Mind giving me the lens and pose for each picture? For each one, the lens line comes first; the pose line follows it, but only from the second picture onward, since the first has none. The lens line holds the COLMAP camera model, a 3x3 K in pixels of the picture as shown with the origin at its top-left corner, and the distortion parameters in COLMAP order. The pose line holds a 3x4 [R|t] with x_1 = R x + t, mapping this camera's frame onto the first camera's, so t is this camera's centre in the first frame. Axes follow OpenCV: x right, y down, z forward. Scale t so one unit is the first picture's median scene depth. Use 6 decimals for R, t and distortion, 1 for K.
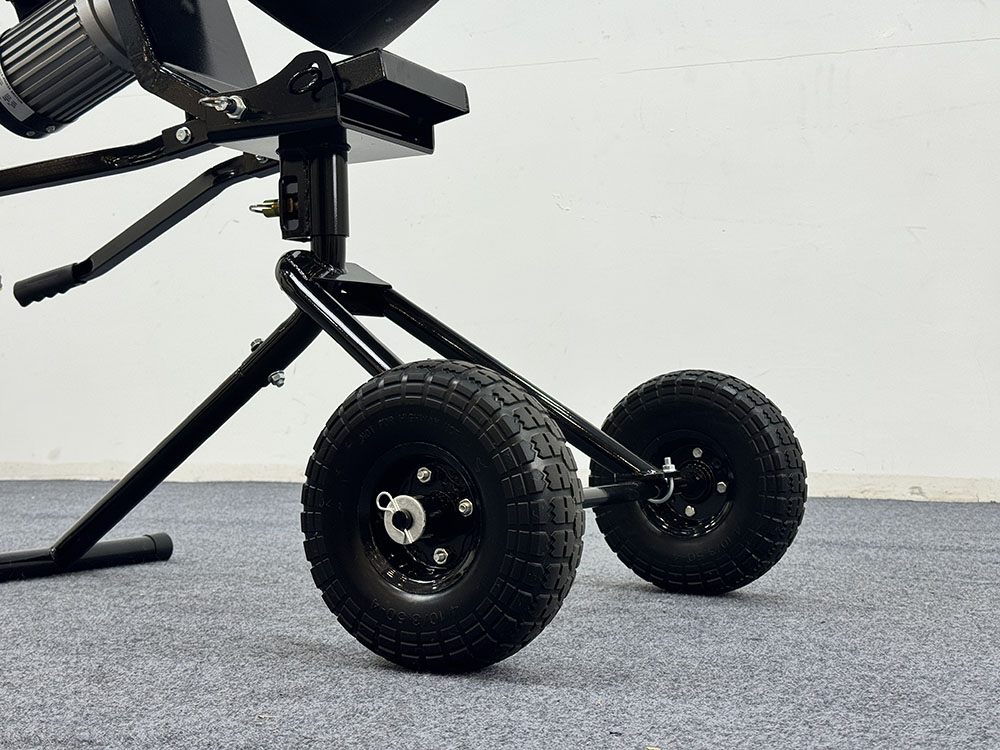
lens RADIAL K [[1402.5, 0, 499.3], [0, 1402.5, 377.6], [0, 0, 1]] dist [0.129704, 0.000000]
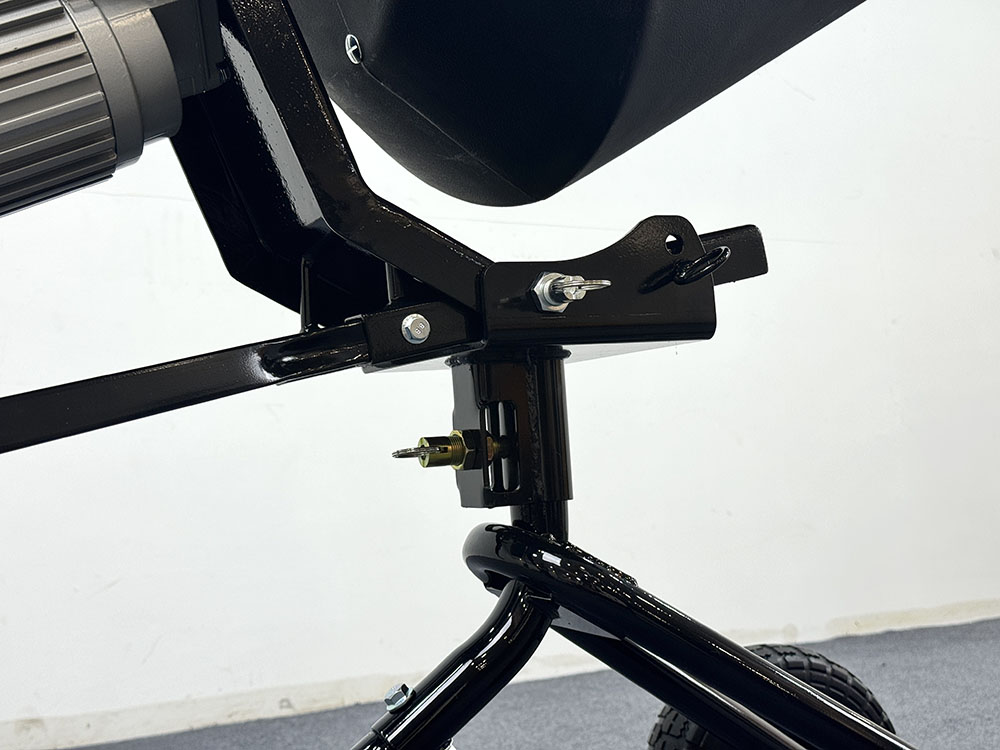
lens RADIAL K [[1402.5, 0, 501.7], [0, 1402.5, 368.3], [0, 0, 1]] dist [0.129704, 0.000000]
pose [[0.616631, 0.032159, 0.786595, -0.321438], [0.037241, 0.996855, -0.069950, -0.061276], [-0.786371, 0.072427, 0.613494, 0.339893]]
